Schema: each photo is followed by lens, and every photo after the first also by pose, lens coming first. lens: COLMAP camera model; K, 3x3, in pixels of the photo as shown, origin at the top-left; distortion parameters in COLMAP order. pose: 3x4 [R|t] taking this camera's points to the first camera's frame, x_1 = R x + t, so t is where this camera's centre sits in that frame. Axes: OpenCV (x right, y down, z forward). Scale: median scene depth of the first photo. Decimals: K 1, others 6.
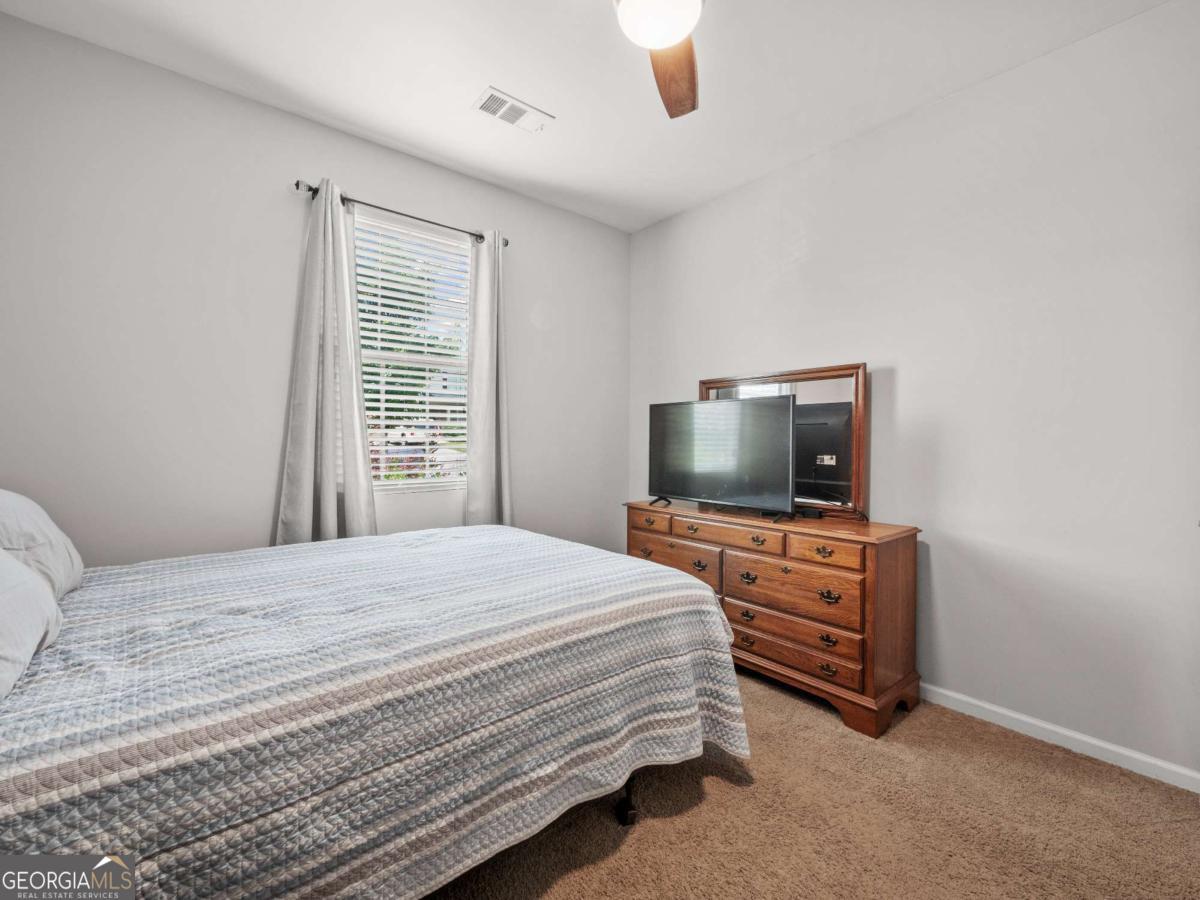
lens RADIAL K [[515.4, 0, 596.4], [0, 515.4, 446.7], [0, 0, 1]] dist [0.000387, 0.000184]
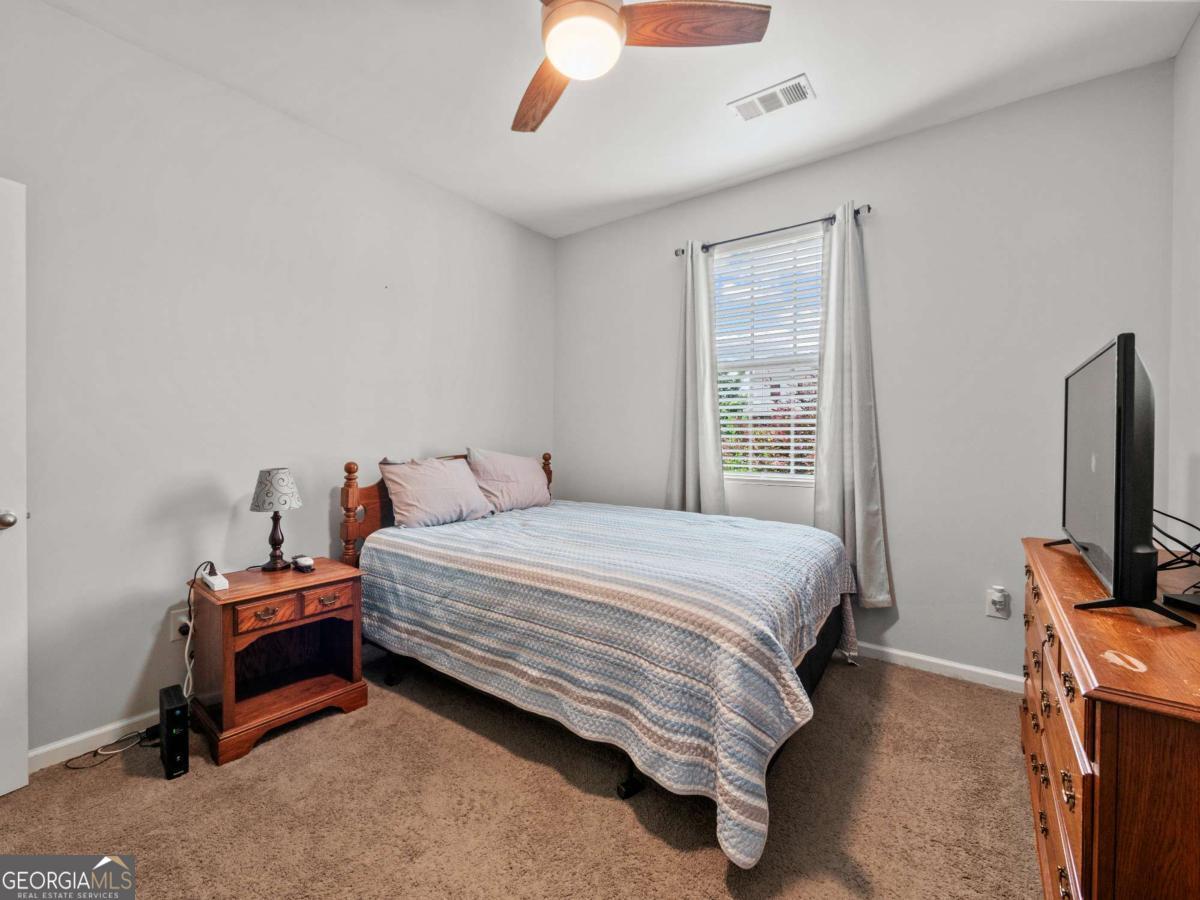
lens RADIAL K [[515.4, 0, 597.2], [0, 515.4, 441.7], [0, 0, 1]] dist [0.000387, 0.000184]
pose [[0.244732, 0.011710, -0.969520, 1.250073], [-0.016482, 0.999833, 0.007916, -0.009523], [0.969451, 0.014043, 0.244884, 0.793361]]
